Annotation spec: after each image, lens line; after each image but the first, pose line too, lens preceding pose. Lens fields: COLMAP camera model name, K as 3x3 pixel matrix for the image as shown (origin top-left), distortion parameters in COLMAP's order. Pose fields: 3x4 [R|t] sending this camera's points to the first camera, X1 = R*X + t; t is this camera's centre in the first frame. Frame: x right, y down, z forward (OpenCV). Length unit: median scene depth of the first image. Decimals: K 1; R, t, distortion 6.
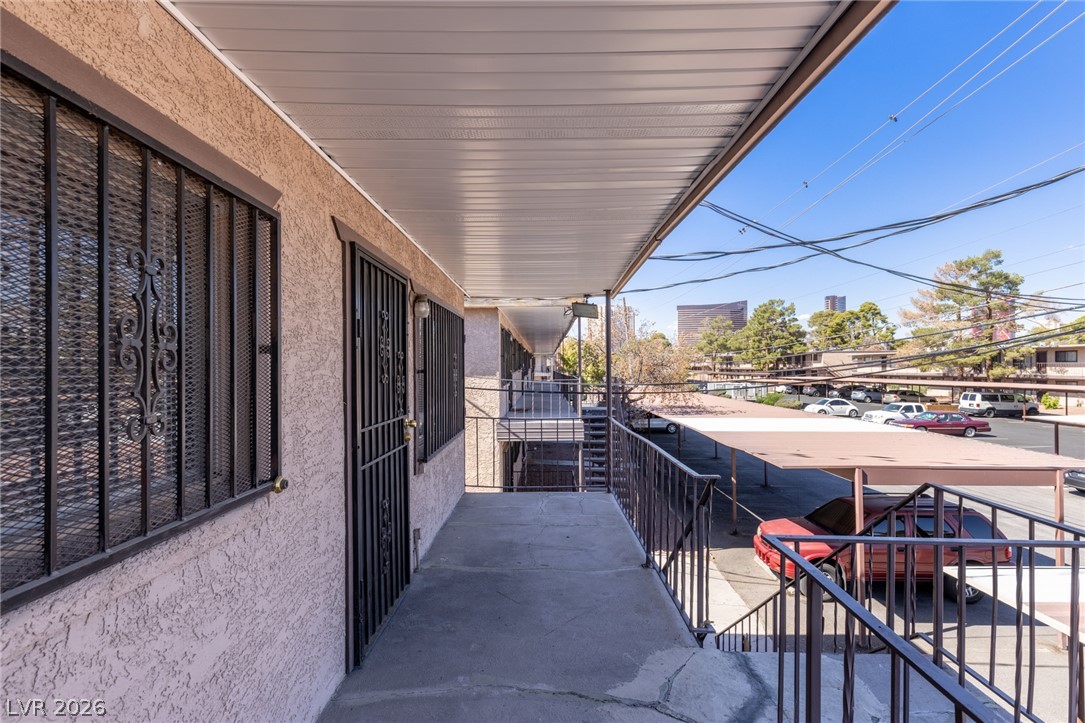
lens RADIAL K [[556.6, 0, 542.4], [0, 556.6, 366.4], [0, 0, 1]] dist [0.002695, 0.000573]
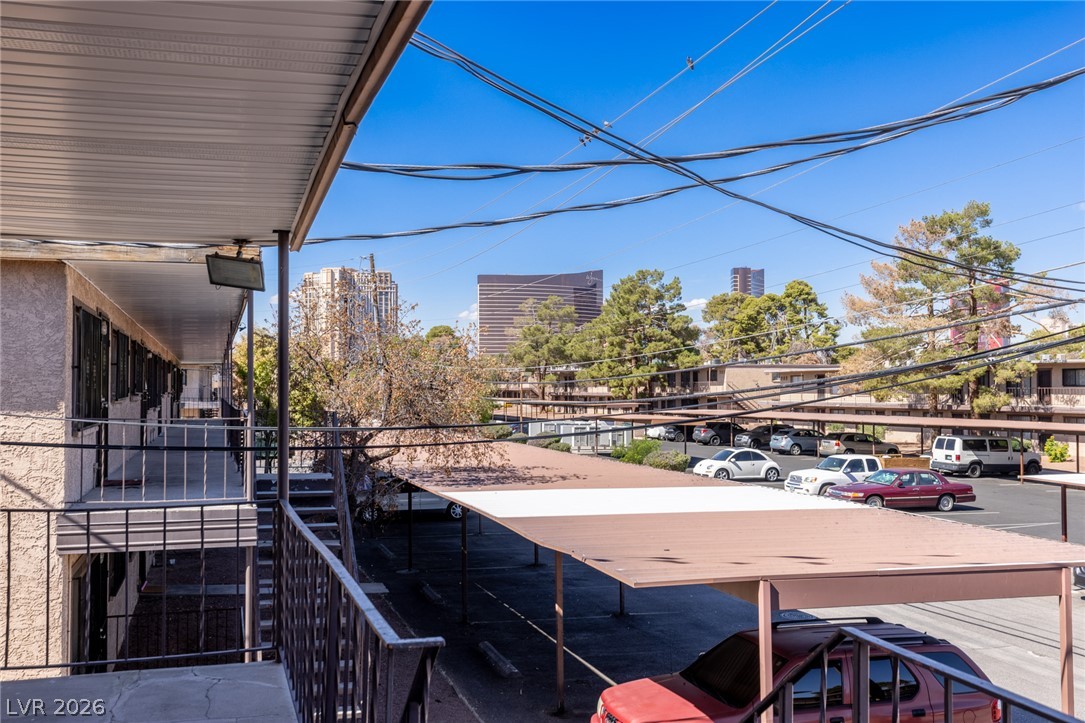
lens RADIAL K [[1082.0, 0, 544.6], [0, 1082.0, 362.0], [0, 0, 1]] dist [0.024343, 0.000000]
pose [[0.955729, 0.012808, 0.293970, 0.020125], [-0.005399, 0.999647, -0.026000, -0.001050], [-0.294199, 0.023262, 0.955461, 0.018428]]
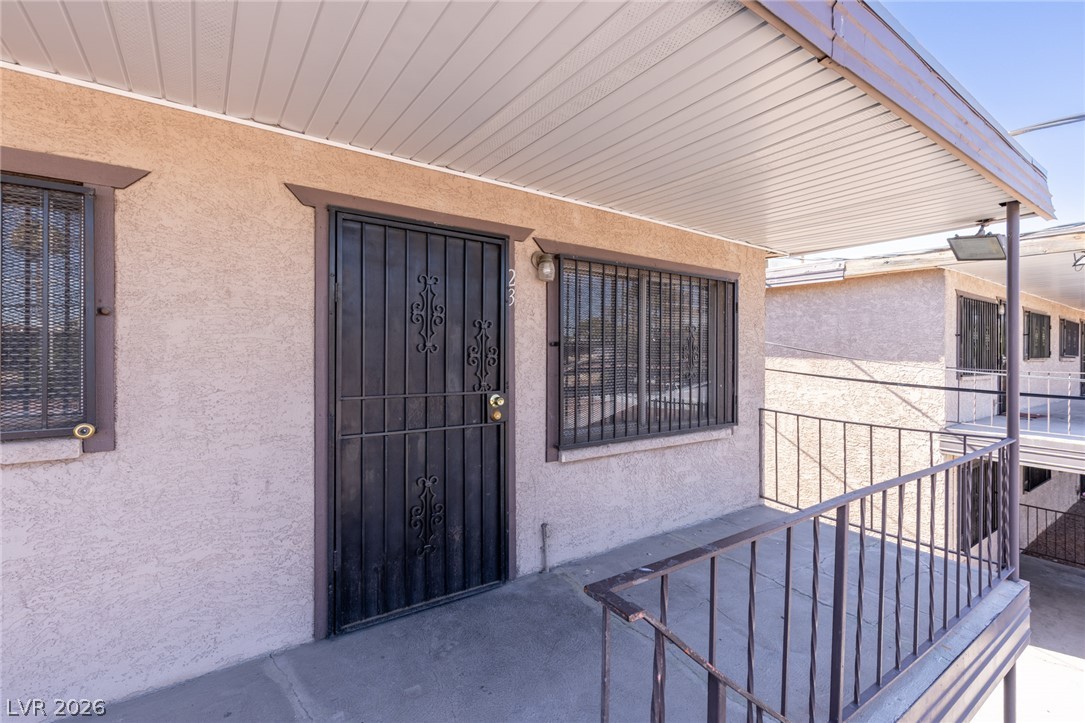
lens RADIAL K [[485.9, 0, 528.7], [0, 485.9, 345.9], [0, 0, 1]] dist [0.003995, 0.000508]
pose [[0.554740, 0.009842, -0.831965, 0.083380], [-0.018259, 0.999833, -0.000347, 0.003142], [0.831823, 0.015383, 0.554827, 0.117654]]
